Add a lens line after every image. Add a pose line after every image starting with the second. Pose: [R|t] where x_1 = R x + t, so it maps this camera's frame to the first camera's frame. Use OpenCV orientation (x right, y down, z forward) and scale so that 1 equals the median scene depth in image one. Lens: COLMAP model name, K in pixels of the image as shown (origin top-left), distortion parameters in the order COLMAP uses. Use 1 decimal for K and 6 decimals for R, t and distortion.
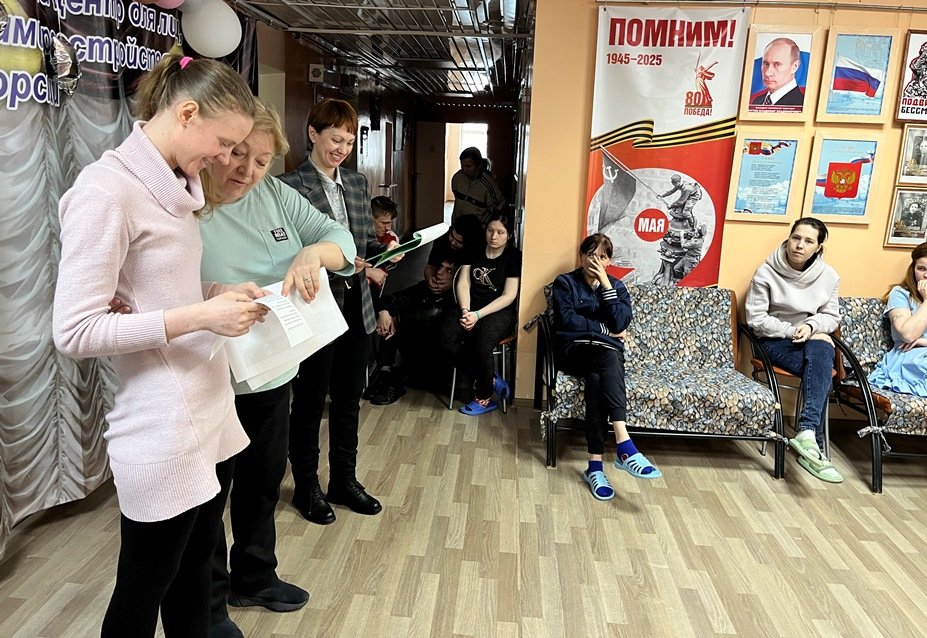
lens RADIAL K [[701.2, 0, 464.4], [0, 701.2, 290.3], [0, 0, 1]] dist [0.057489, -0.081588]
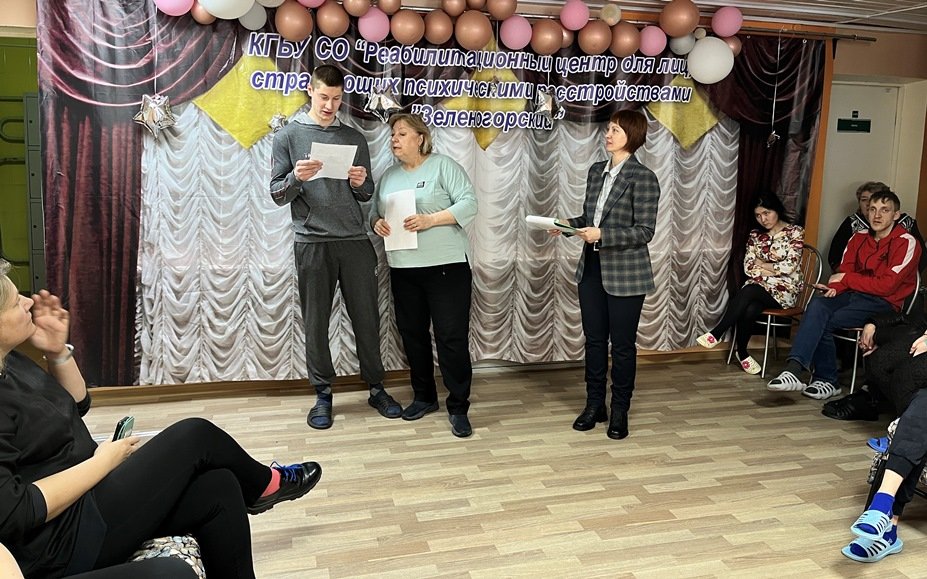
lens RADIAL K [[690.0, 0, 460.5], [0, 690.0, 236.8], [0, 0, 1]] dist [0.051066, -0.047506]
pose [[0.335178, 0.085934, -0.938228, 0.889750], [-0.189623, 0.981607, 0.022165, -0.002652], [0.922875, 0.170481, 0.345308, 0.262102]]
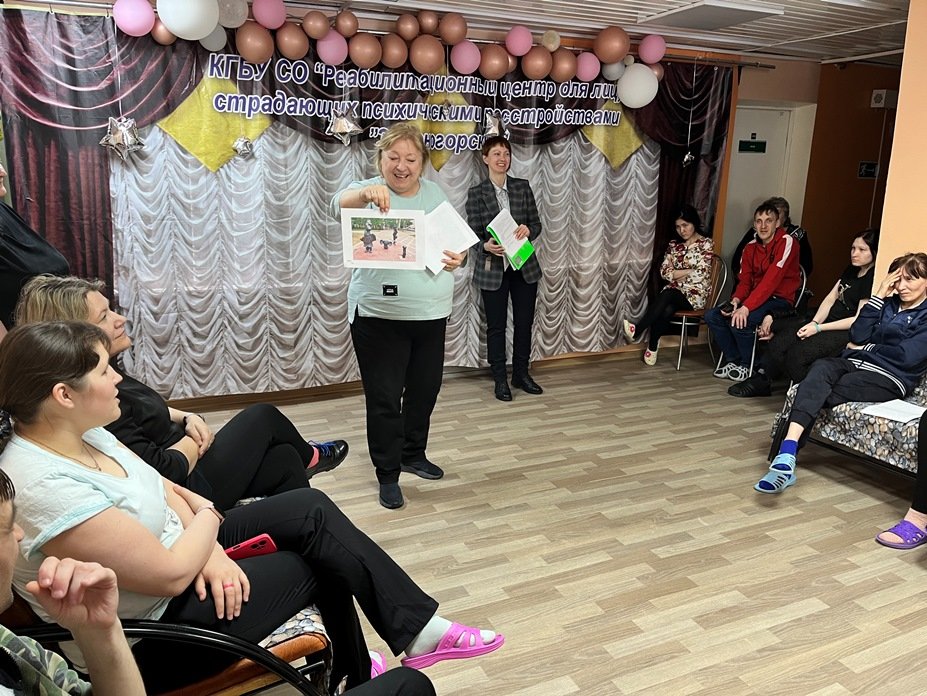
lens RADIAL K [[693.6, 0, 463.5], [0, 693.6, 348.0], [0, 0, 1]] dist [0.072636, -0.095857]
pose [[0.475711, 0.176684, -0.861674, 0.980147], [-0.161561, 0.980503, 0.111855, 0.047432], [0.864637, 0.086002, 0.494982, 0.076448]]
